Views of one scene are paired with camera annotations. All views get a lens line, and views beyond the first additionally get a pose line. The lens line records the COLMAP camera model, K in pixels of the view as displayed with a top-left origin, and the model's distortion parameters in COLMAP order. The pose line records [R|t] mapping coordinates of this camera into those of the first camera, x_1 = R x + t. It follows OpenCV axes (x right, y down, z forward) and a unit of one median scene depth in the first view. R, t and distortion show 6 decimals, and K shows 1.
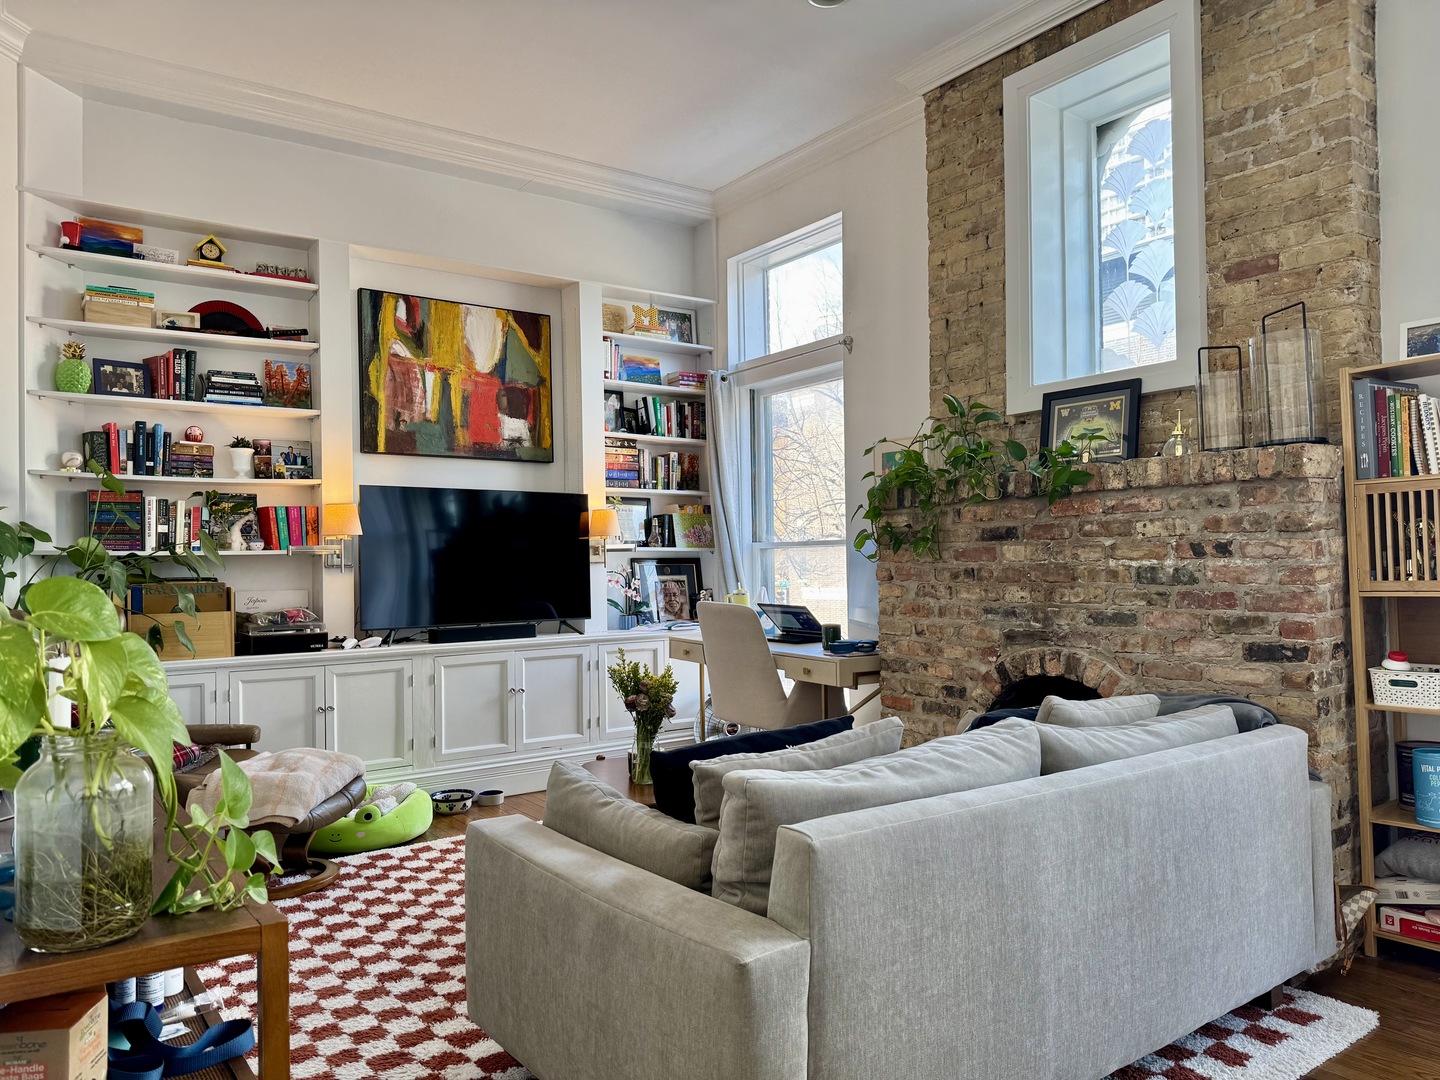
lens RADIAL K [[987.6, 0, 773.0], [0, 987.6, 541.9], [0, 0, 1]] dist [0.130247, -0.246451]
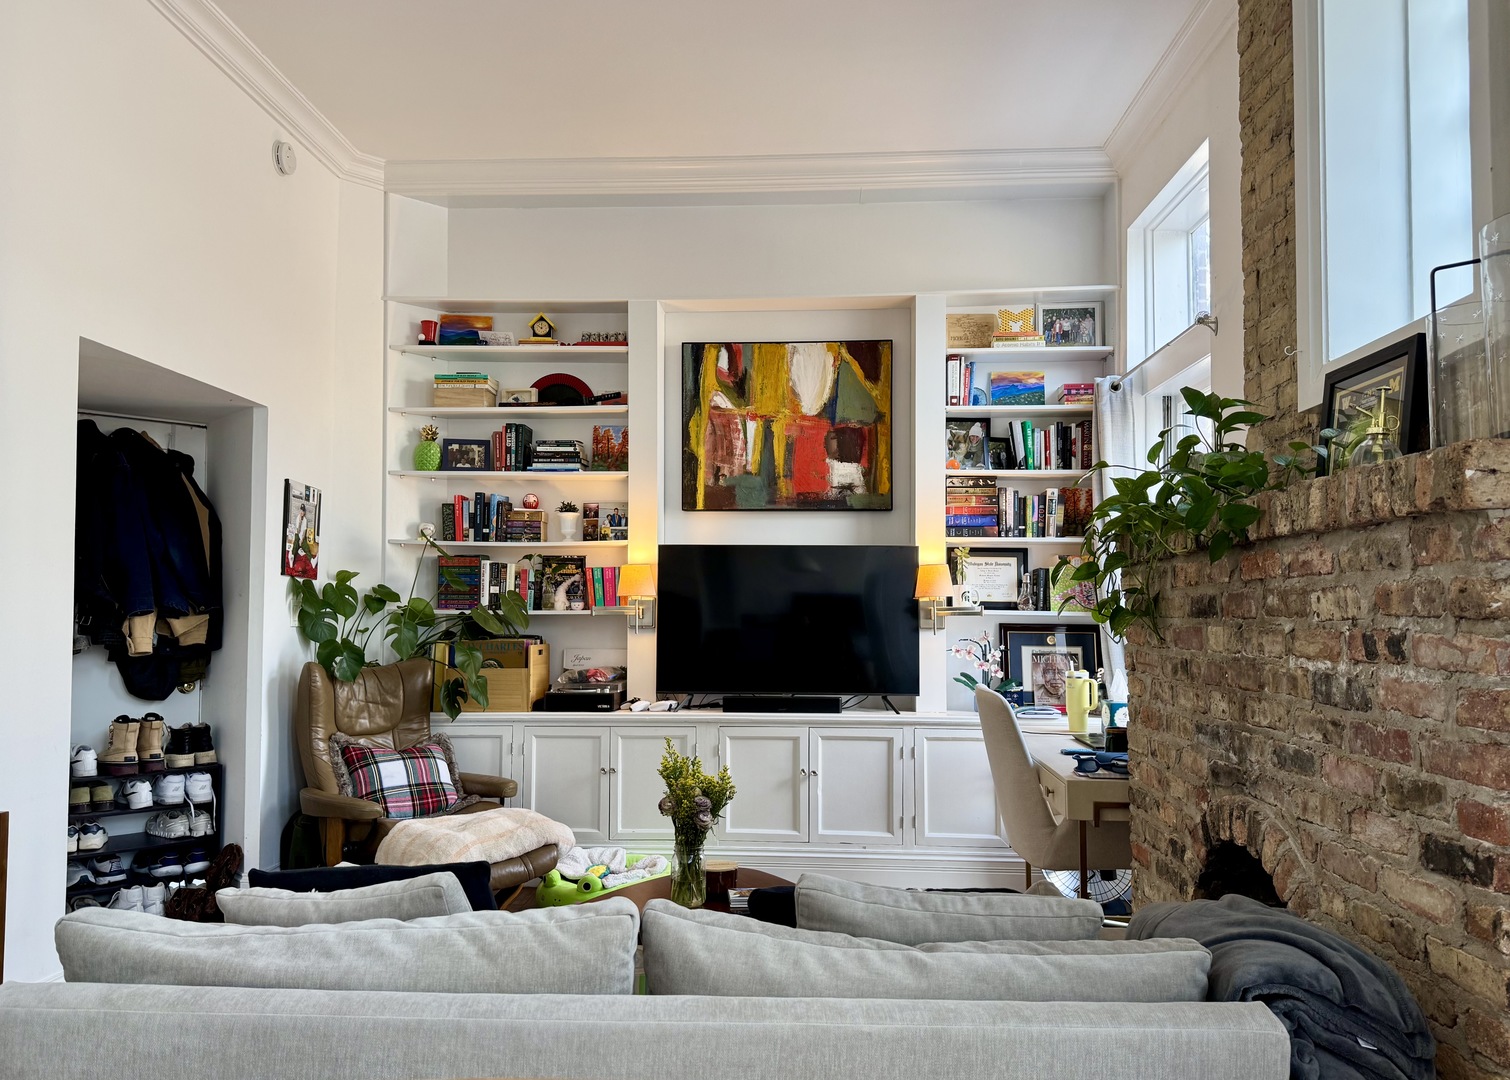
lens RADIAL K [[1129.7, 0, 749.7], [0, 1129.7, 567.9], [0, 0, 1]] dist [0.054404, -0.007207]
pose [[0.774484, -0.008911, -0.632531, 0.336953], [-0.003430, 0.999827, -0.018285, -0.013362], [0.632584, 0.016331, 0.774319, 0.189195]]
